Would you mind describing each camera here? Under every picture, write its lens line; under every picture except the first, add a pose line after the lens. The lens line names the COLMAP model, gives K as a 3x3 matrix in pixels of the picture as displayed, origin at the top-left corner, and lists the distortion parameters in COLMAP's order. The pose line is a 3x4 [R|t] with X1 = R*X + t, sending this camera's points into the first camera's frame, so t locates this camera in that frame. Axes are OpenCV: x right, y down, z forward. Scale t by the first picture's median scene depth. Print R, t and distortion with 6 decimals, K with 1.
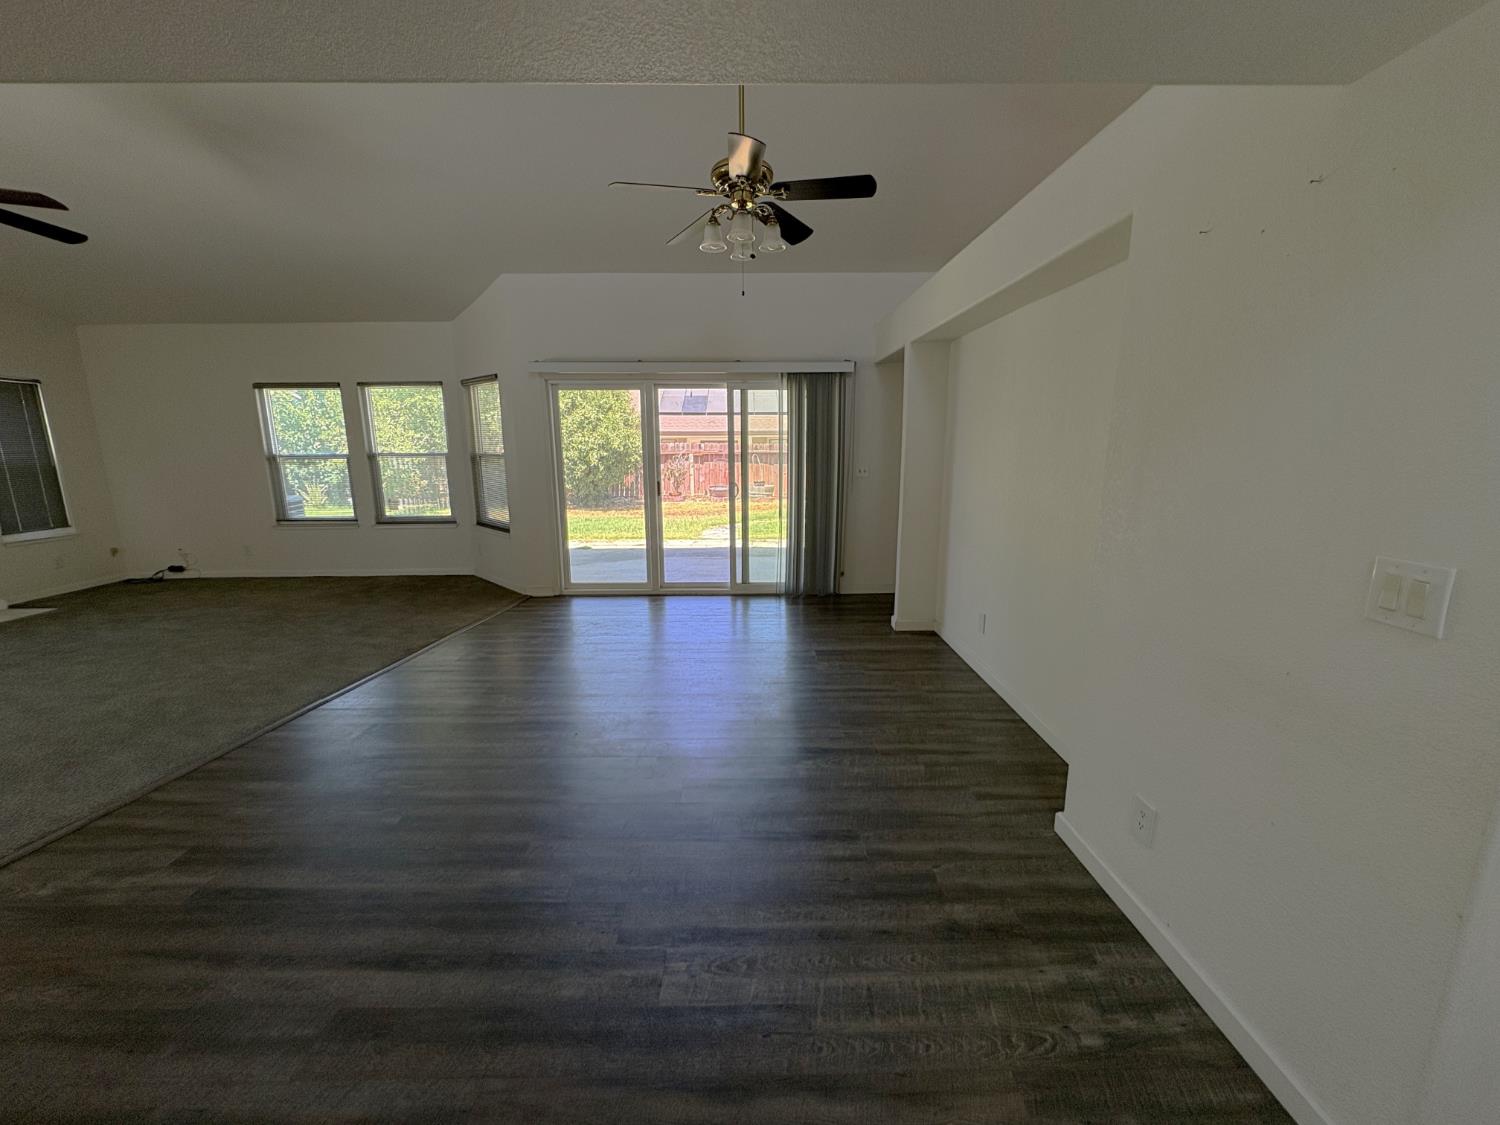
lens RADIAL K [[598.4, 0, 744.9], [0, 598.4, 564.0], [0, 0, 1]] dist [0.002569, -0.000766]
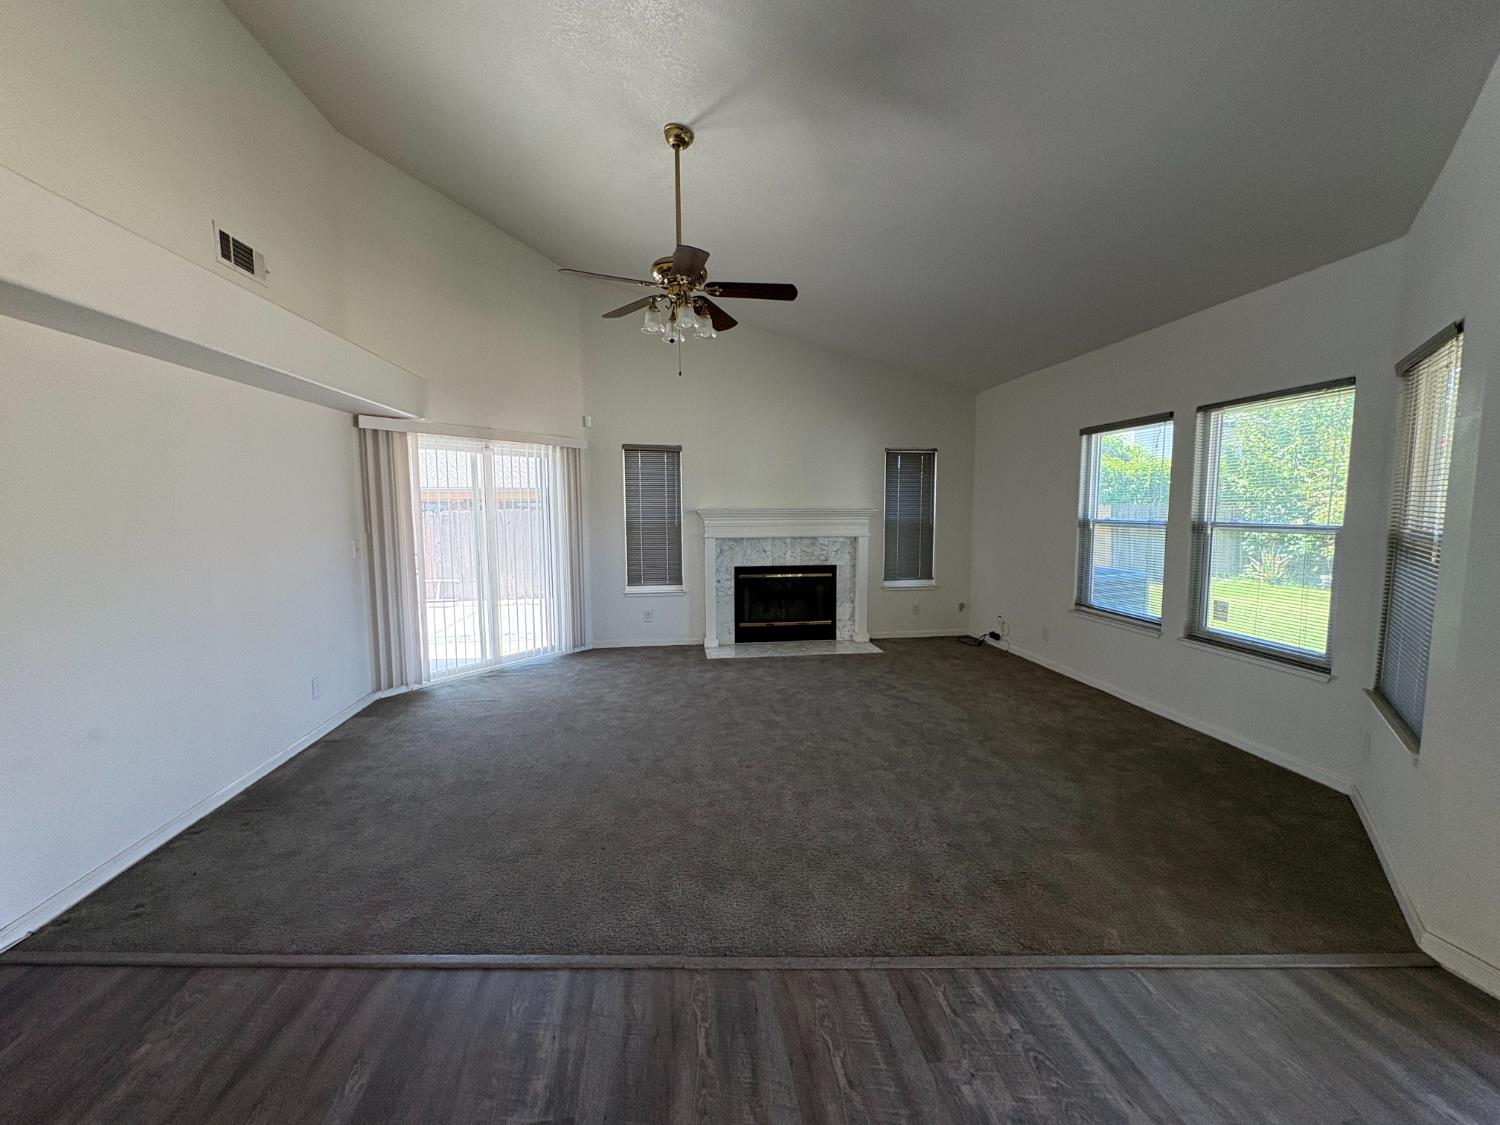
lens RADIAL K [[598.4, 0, 751.0], [0, 598.4, 559.0], [0, 0, 1]] dist [0.002569, -0.000766]
pose [[0.133218, 0.095187, -0.986505, -0.093812], [-0.191369, 0.979116, 0.068631, -0.106699], [0.972436, 0.179644, 0.148651, 0.496126]]
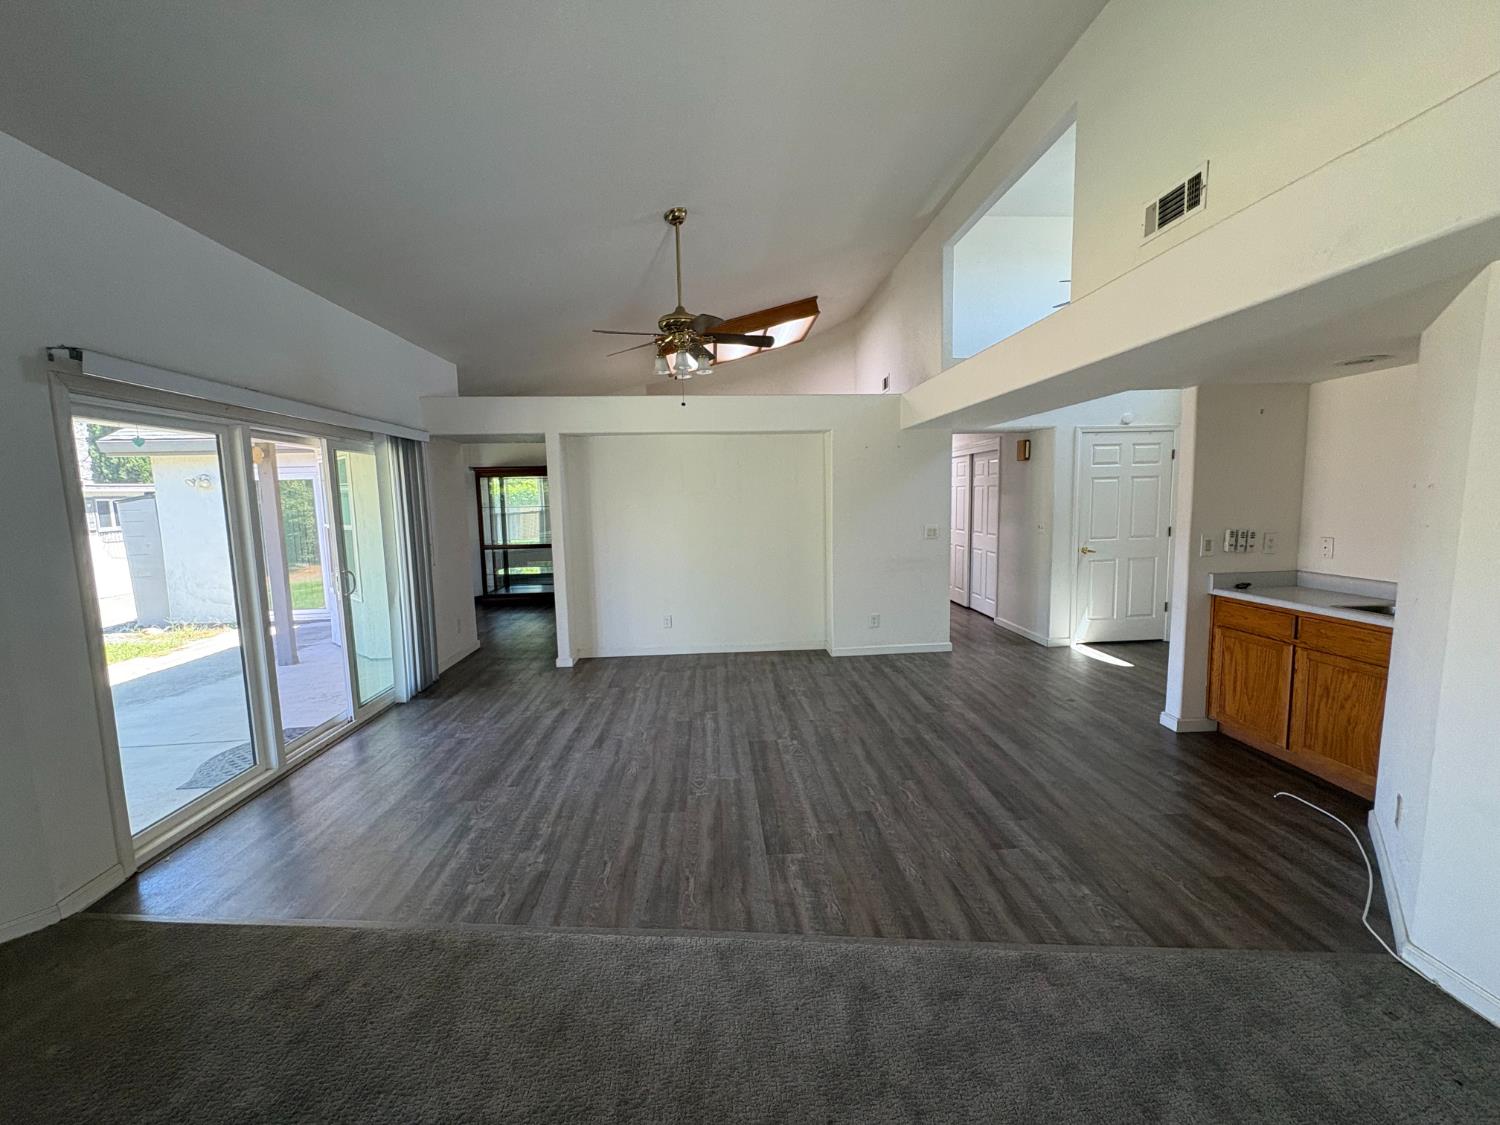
lens RADIAL K [[598.4, 0, 759.7], [0, 598.4, 569.7], [0, 0, 1]] dist [0.002569, -0.000766]
pose [[-0.074489, -0.114282, 0.990652, -0.695225], [0.221950, 0.966594, 0.128196, -0.108977], [-0.972209, 0.229424, -0.046636, 0.482059]]
